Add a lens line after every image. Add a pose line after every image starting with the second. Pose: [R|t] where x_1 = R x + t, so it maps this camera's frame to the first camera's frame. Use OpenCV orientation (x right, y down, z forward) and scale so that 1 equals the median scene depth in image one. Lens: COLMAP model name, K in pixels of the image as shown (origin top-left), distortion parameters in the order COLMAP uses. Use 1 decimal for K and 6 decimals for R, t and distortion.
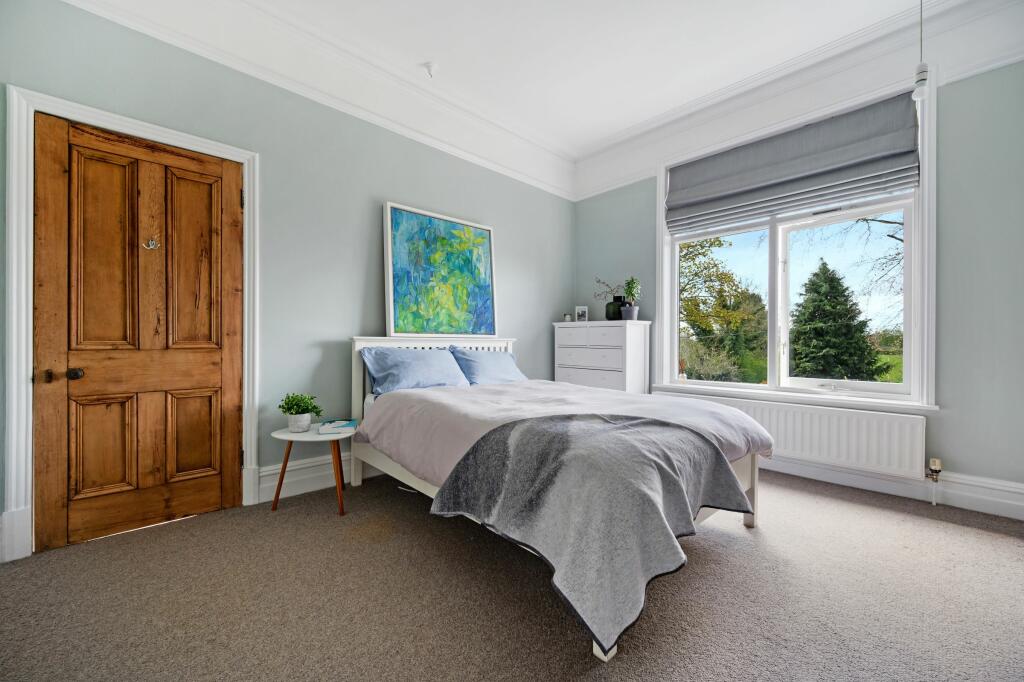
lens RADIAL K [[405.5, 0, 511.9], [0, 405.5, 342.6], [0, 0, 1]] dist [-0.000669, -0.000103]
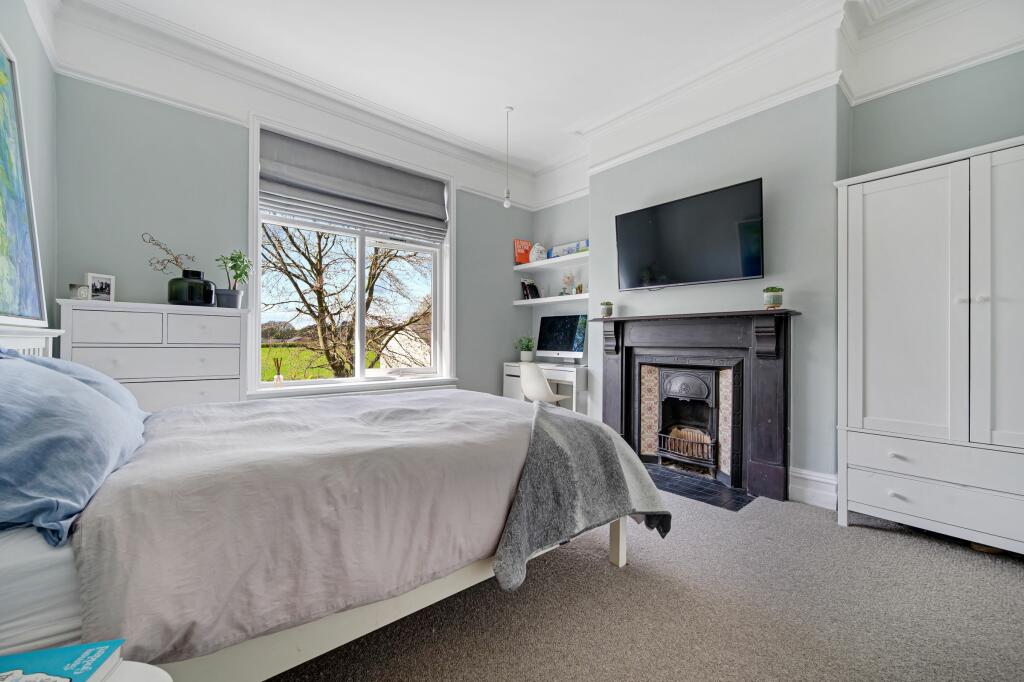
lens RADIAL K [[405.5, 0, 511.7], [0, 405.5, 341.0], [0, 0, 1]] dist [-0.000669, -0.000103]
pose [[0.045551, -0.000898, 0.998962, -0.408634], [-0.005974, 0.999981, 0.001171, -0.000533], [-0.998944, -0.006021, 0.045544, 0.449949]]
